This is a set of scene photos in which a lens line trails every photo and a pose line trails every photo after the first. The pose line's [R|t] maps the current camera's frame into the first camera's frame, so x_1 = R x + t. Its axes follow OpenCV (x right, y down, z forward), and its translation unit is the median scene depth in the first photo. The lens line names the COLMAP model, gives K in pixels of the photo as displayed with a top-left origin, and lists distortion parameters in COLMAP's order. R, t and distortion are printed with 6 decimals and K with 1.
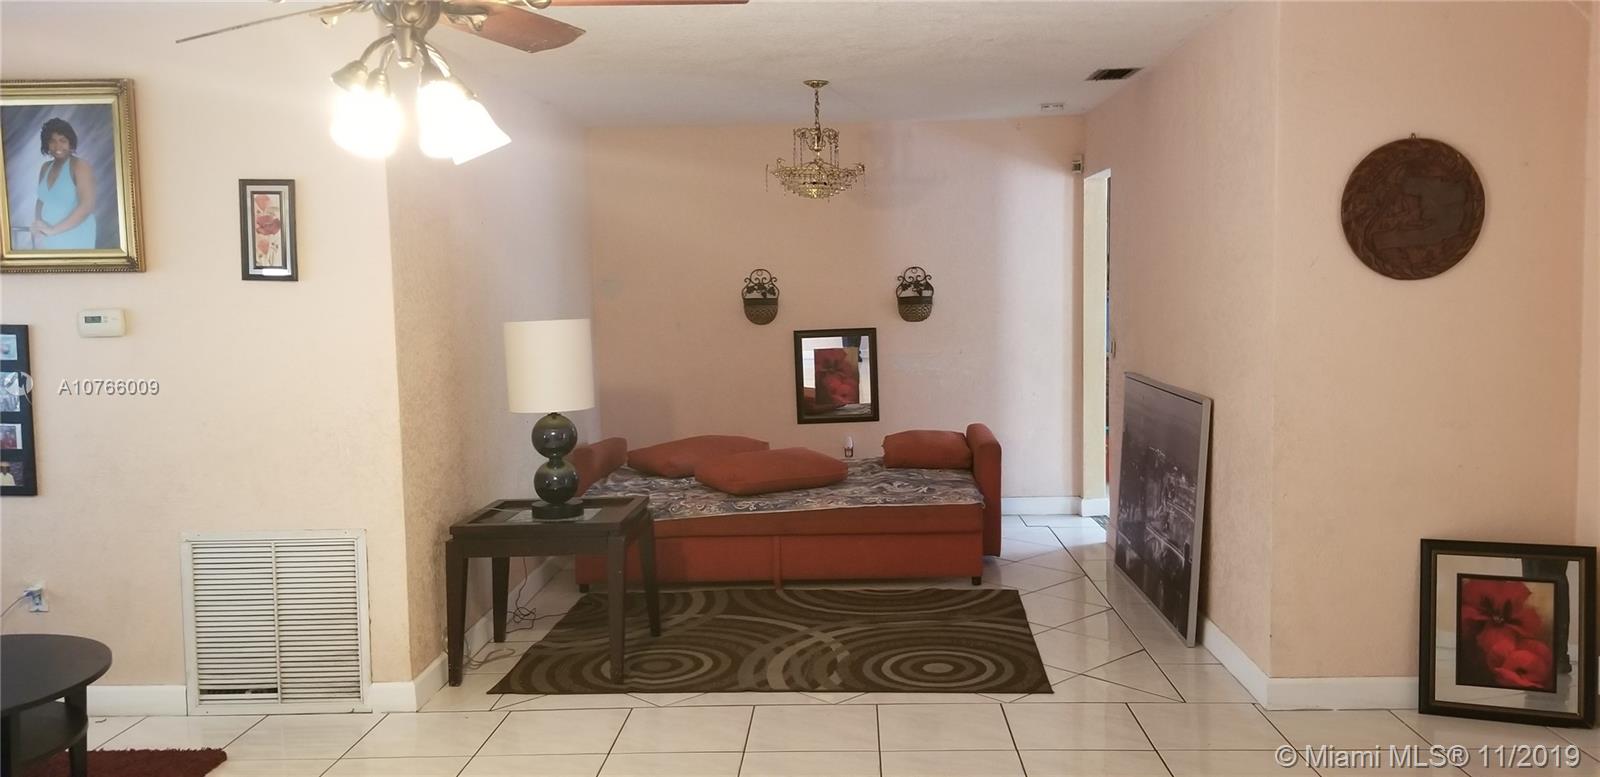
lens RADIAL K [[1284.9, 0, 844.2], [0, 1284.9, 385.5], [0, 0, 1]] dist [0.108876, -0.192929]
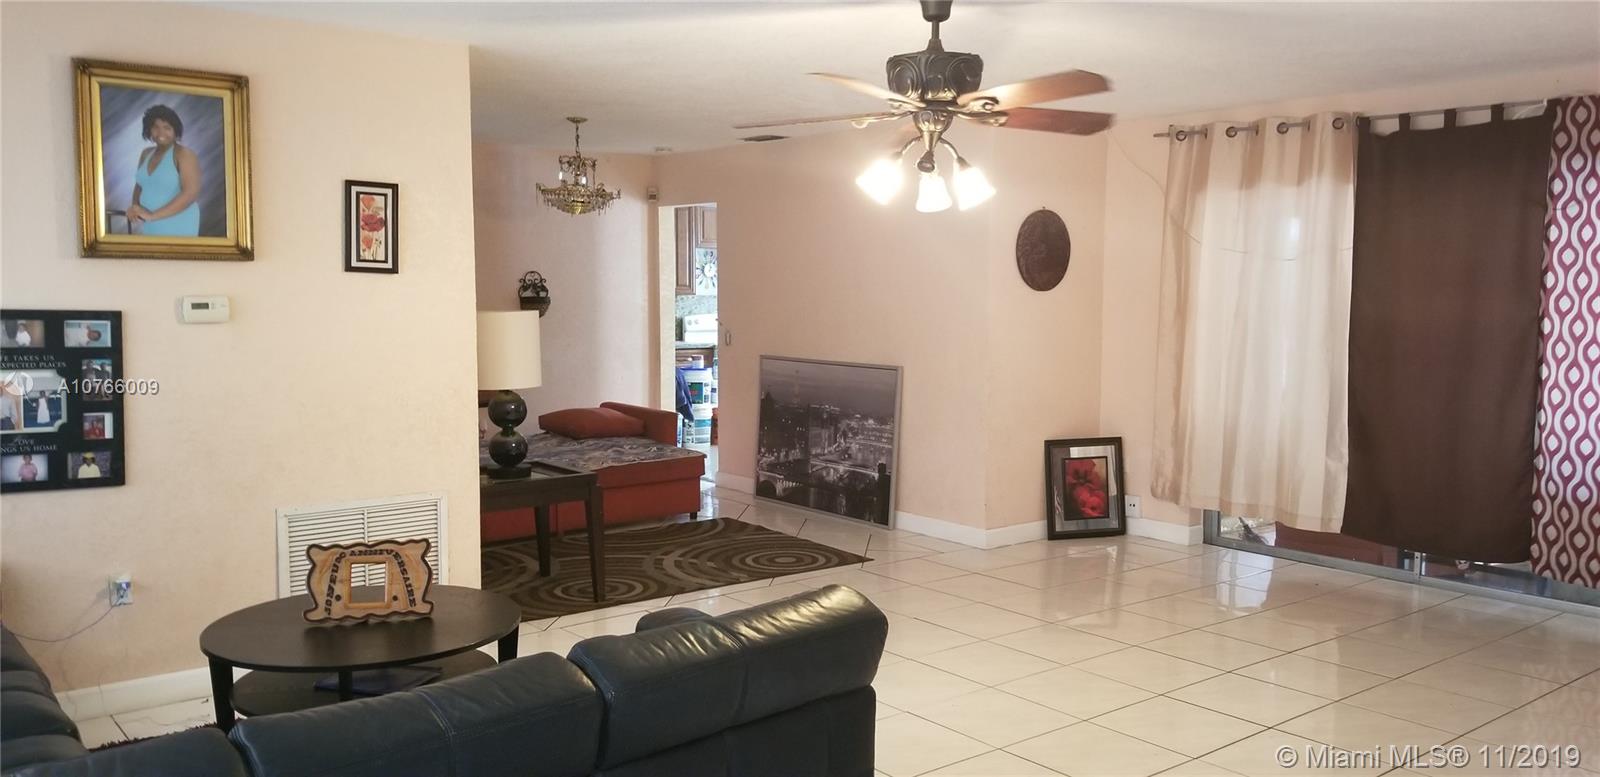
lens RADIAL K [[1284.9, 0, 844.2], [0, 1284.9, 385.5], [0, 0, 1]] dist [0.108876, -0.192929]
pose [[0.741475, -0.031739, 0.670230, -0.891112], [0.036892, 0.999298, 0.006508, 0.023735], [-0.669966, 0.019900, 0.742125, -0.094223]]
